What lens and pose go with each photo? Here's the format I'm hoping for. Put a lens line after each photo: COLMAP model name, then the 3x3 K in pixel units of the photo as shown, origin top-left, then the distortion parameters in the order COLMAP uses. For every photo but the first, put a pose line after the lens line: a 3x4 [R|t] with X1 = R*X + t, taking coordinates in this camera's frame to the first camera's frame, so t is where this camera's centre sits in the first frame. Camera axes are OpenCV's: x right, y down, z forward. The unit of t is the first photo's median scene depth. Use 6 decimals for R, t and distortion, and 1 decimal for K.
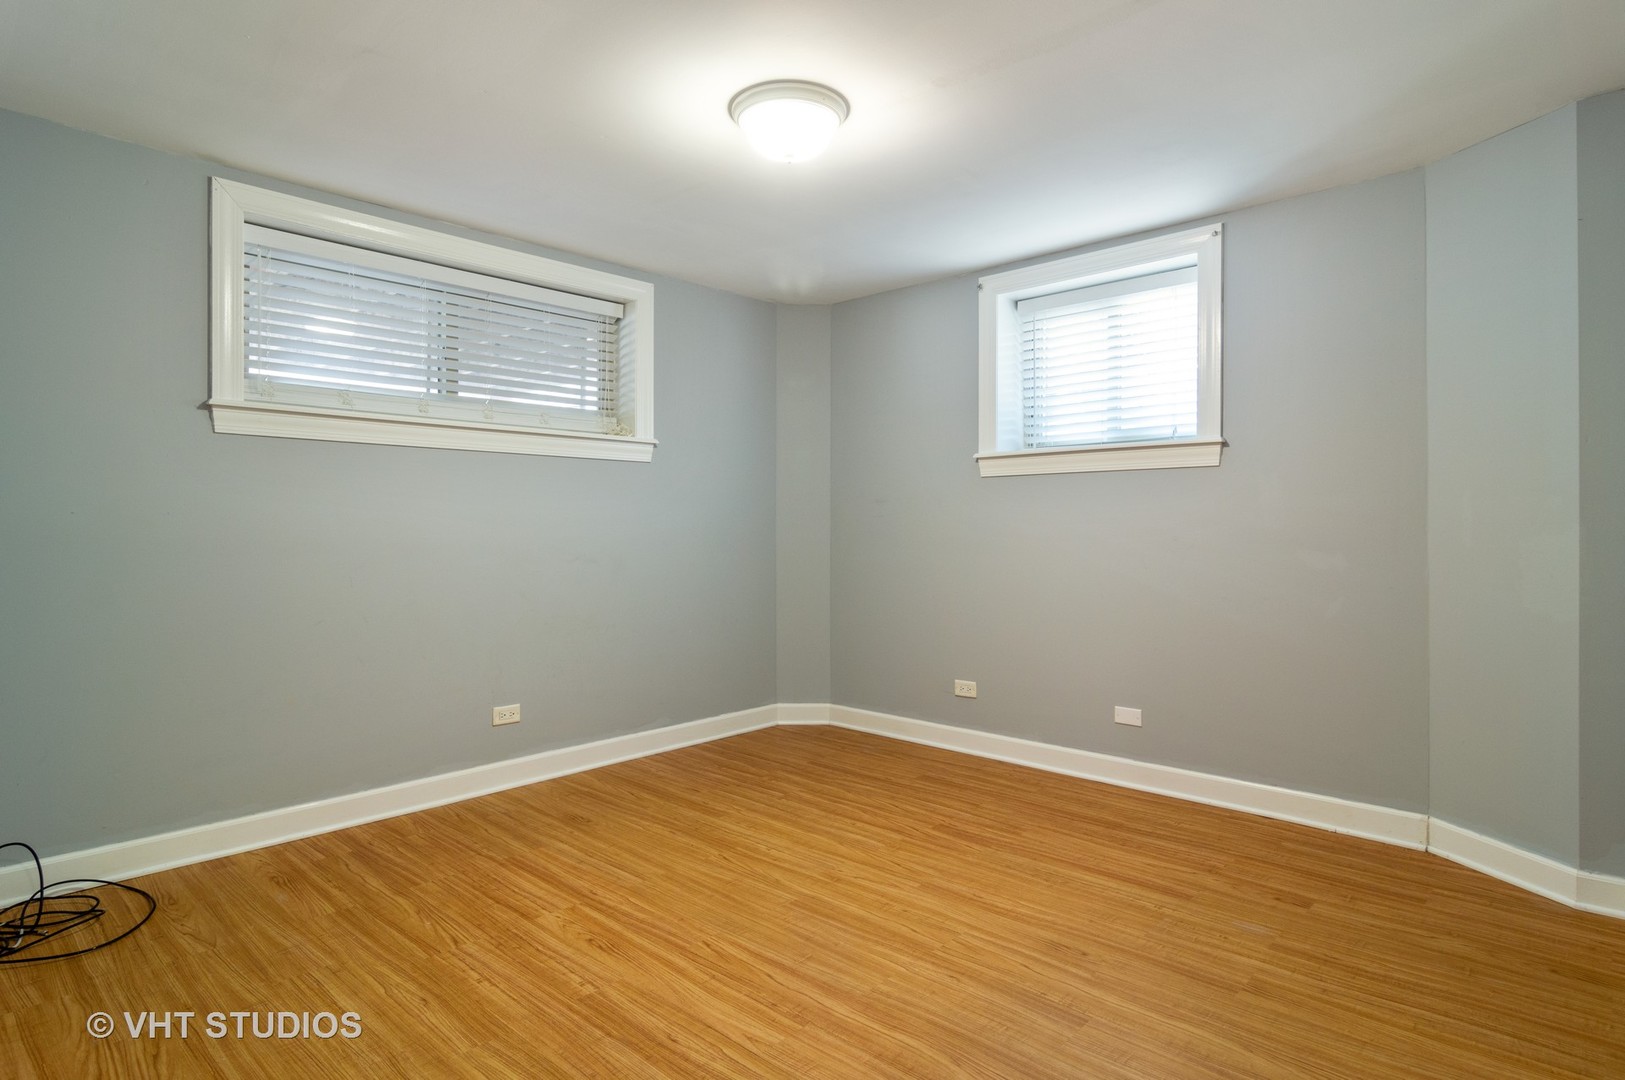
lens RADIAL K [[882.9, 0, 810.0], [0, 882.9, 539.9], [0, 0, 1]] dist [0.001078, -0.000188]
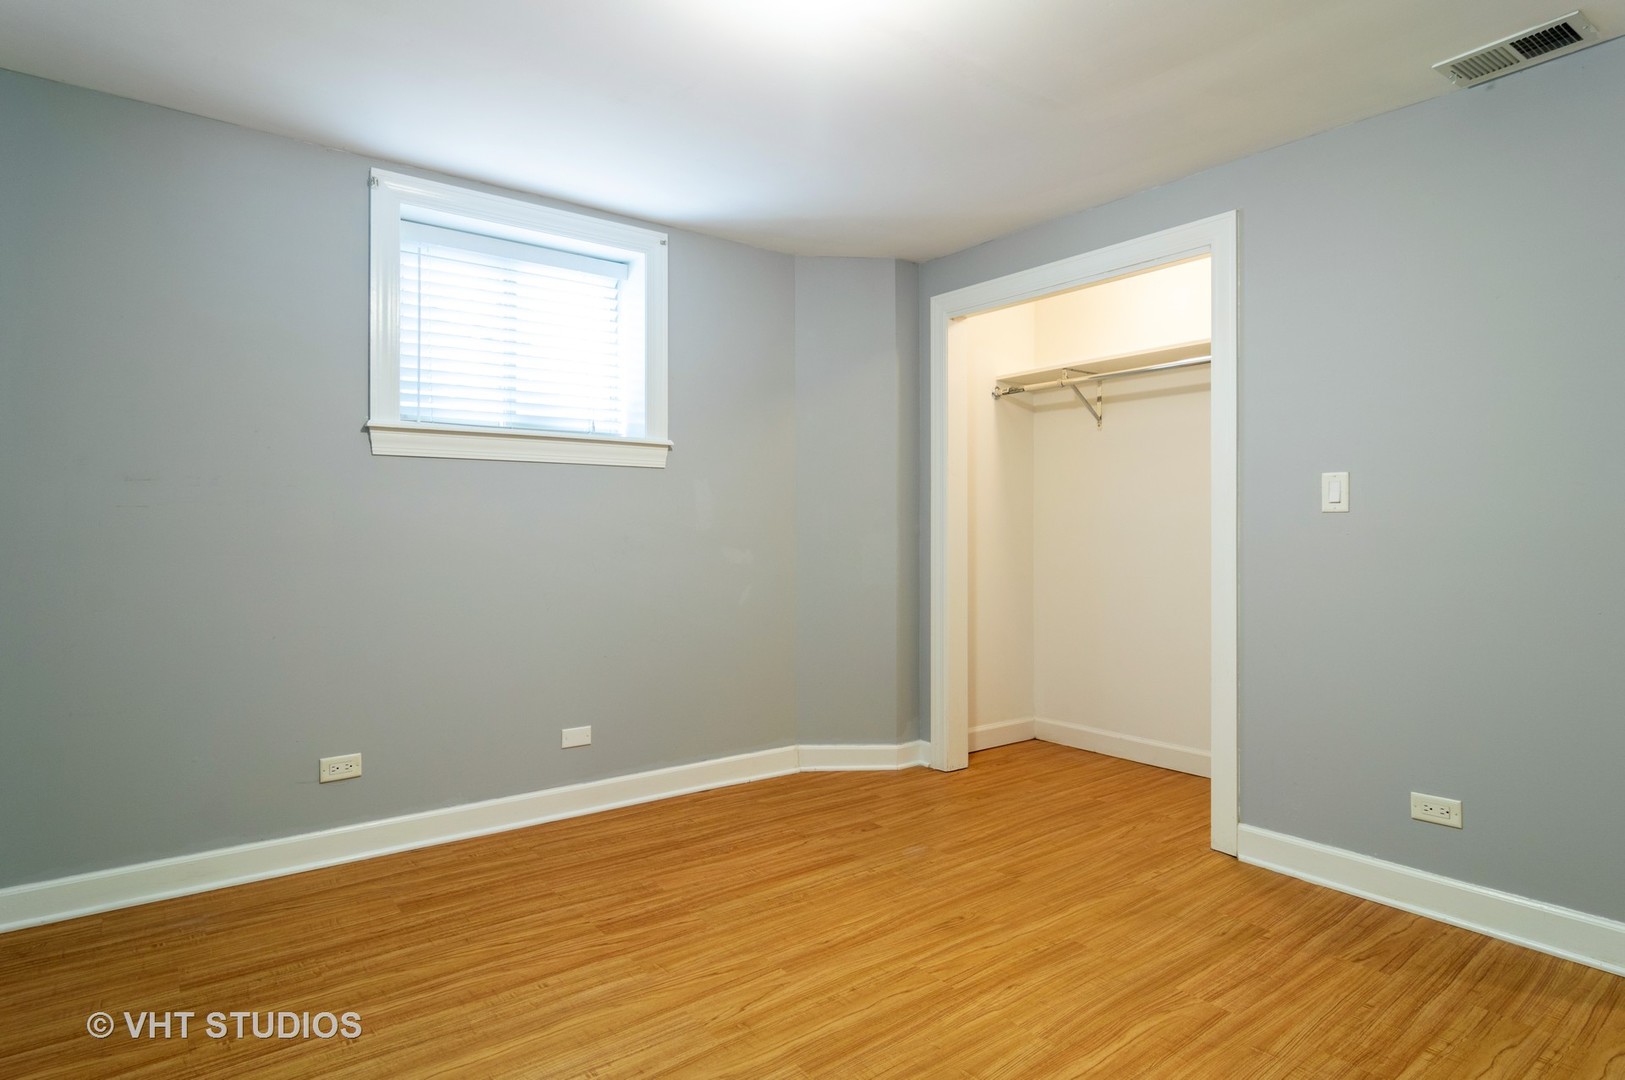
lens RADIAL K [[882.9, 0, 808.6], [0, 882.9, 529.4], [0, 0, 1]] dist [0.001078, -0.000188]
pose [[0.160471, 0.000664, 0.987040, -0.586852], [0.012519, 0.999918, -0.002709, -0.007586], [-0.986961, 0.012792, 0.160449, 0.740153]]
